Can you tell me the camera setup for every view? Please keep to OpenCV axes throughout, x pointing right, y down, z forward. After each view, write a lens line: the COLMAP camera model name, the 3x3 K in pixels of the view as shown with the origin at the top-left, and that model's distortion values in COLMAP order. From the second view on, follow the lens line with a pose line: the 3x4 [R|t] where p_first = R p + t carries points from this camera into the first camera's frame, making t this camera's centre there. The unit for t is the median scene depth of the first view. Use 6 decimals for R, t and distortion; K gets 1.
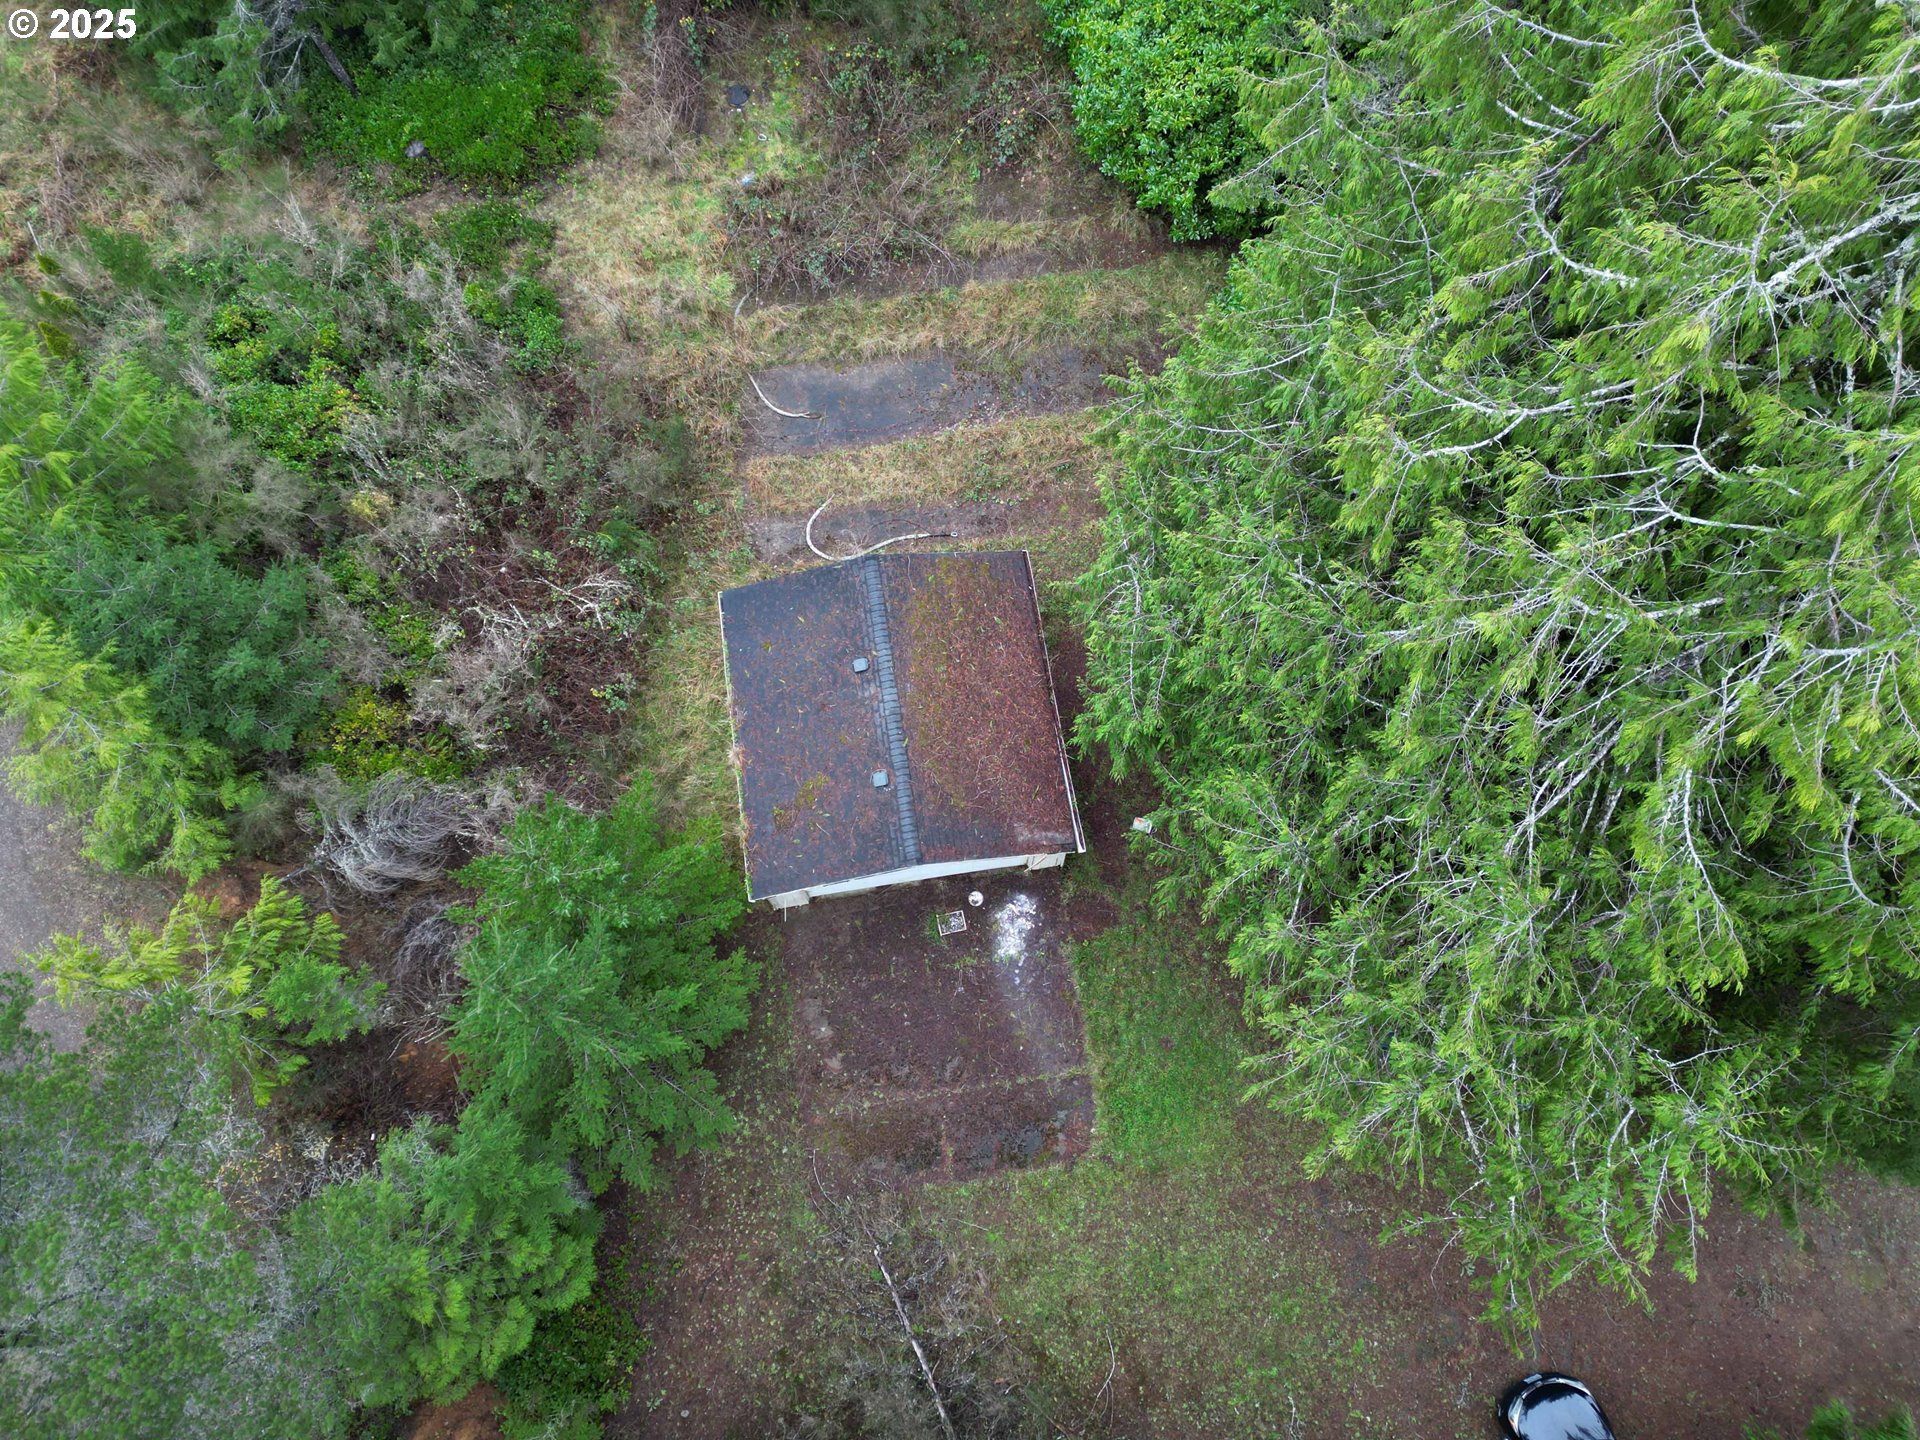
lens RADIAL K [[1332.7, 0, 958.3], [0, 1332.7, 722.3], [0, 0, 1]] dist [0.082519, -0.074817]
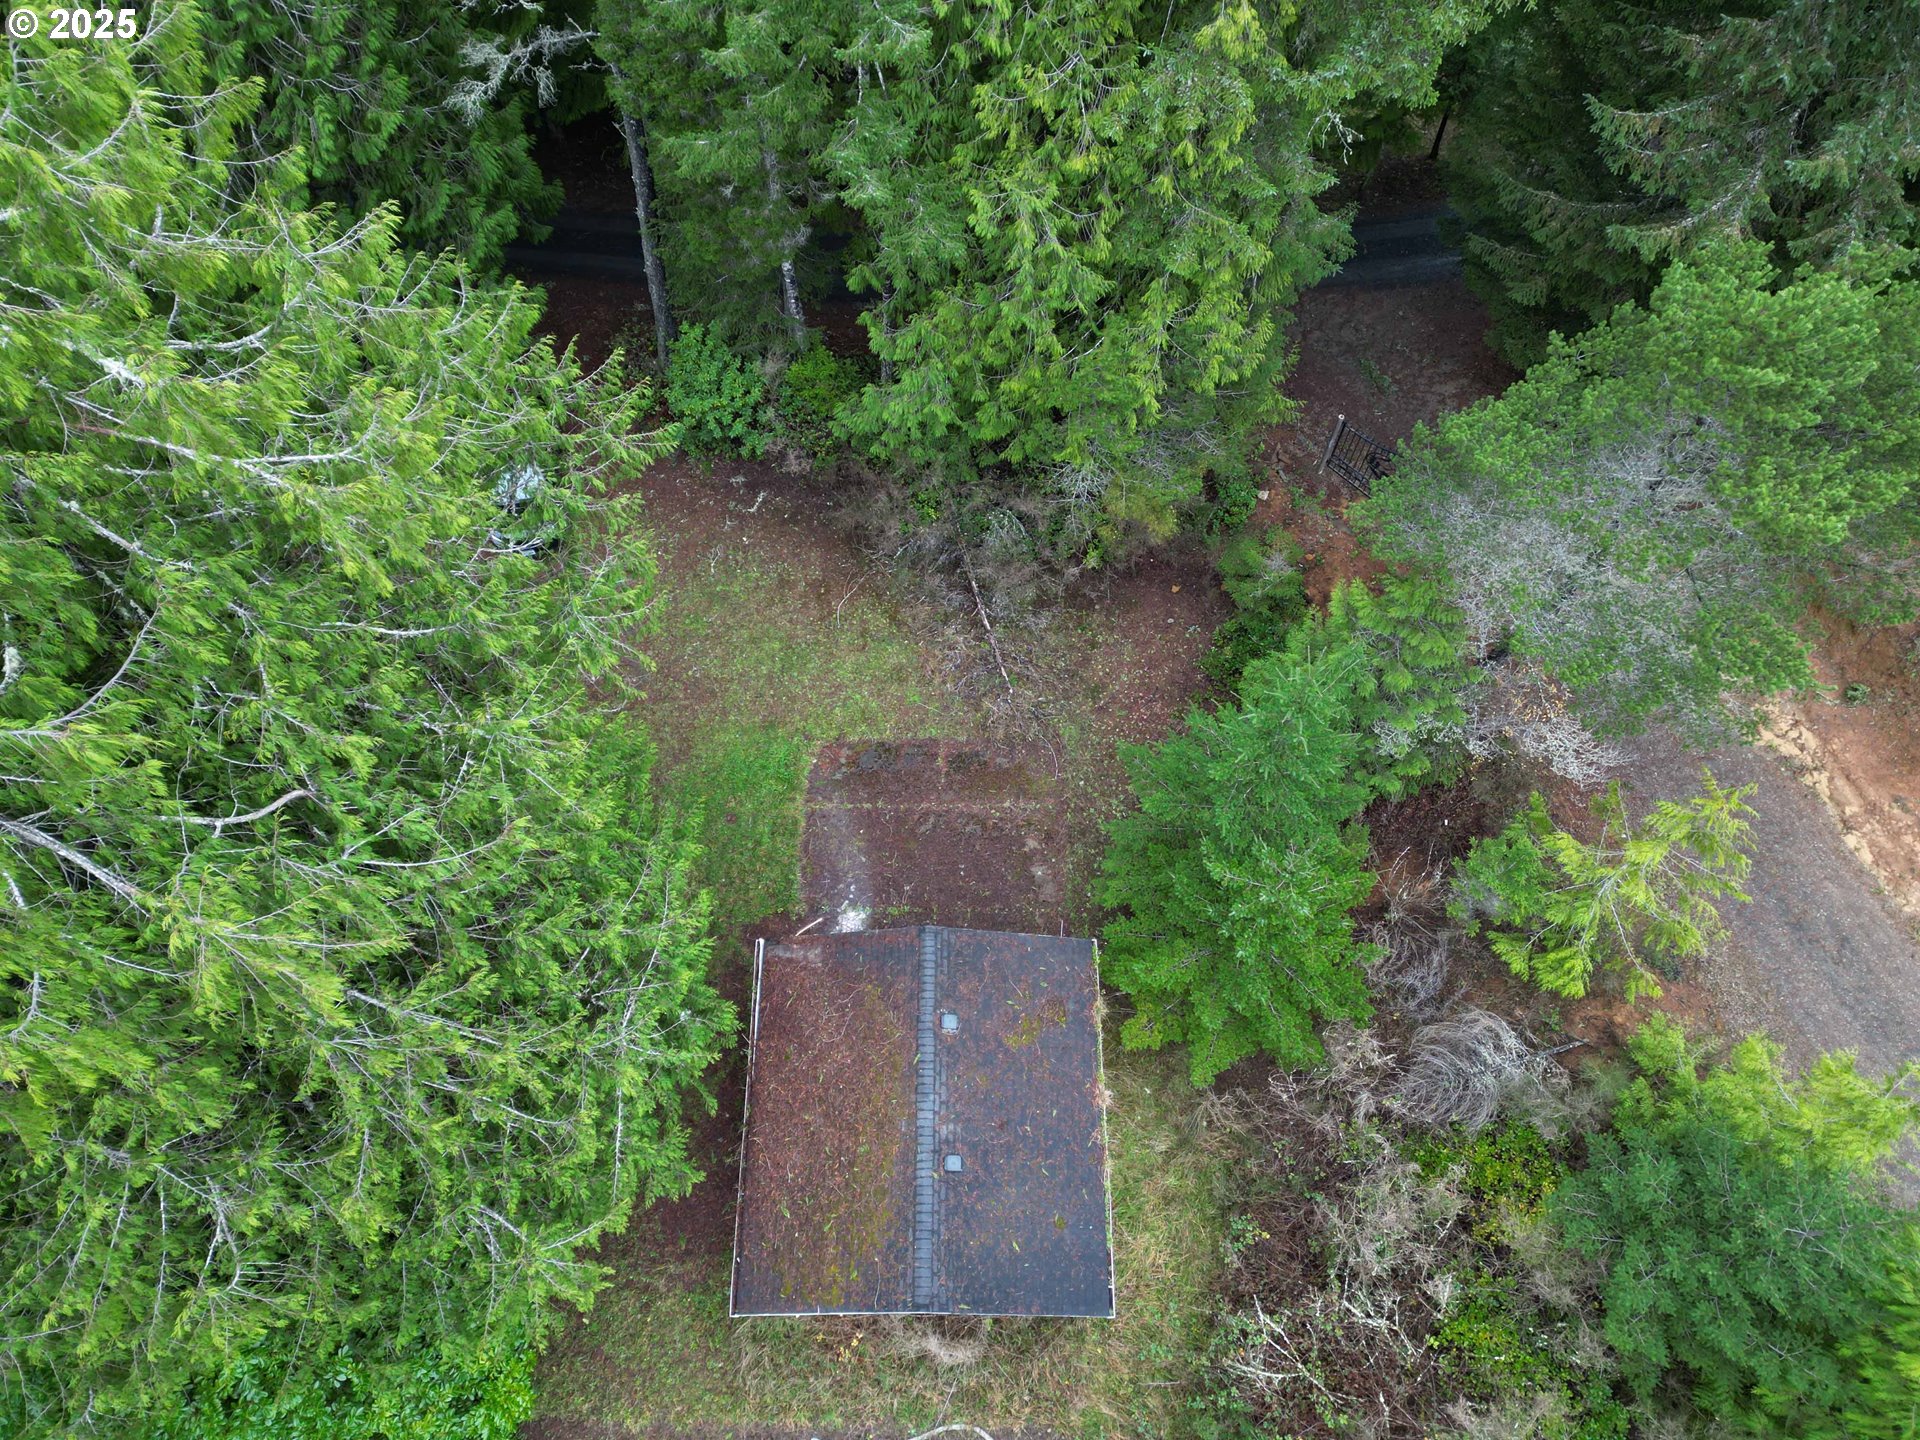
lens RADIAL K [[1332.2, 0, 960.2], [0, 1332.2, 719.0], [0, 0, 1]] dist [0.077842, -0.076385]
pose [[-0.988448, -0.127892, 0.081326, -0.104985], [0.147046, -0.679282, 0.718994, -0.447762], [-0.036710, 0.722647, 0.690241, 0.168457]]
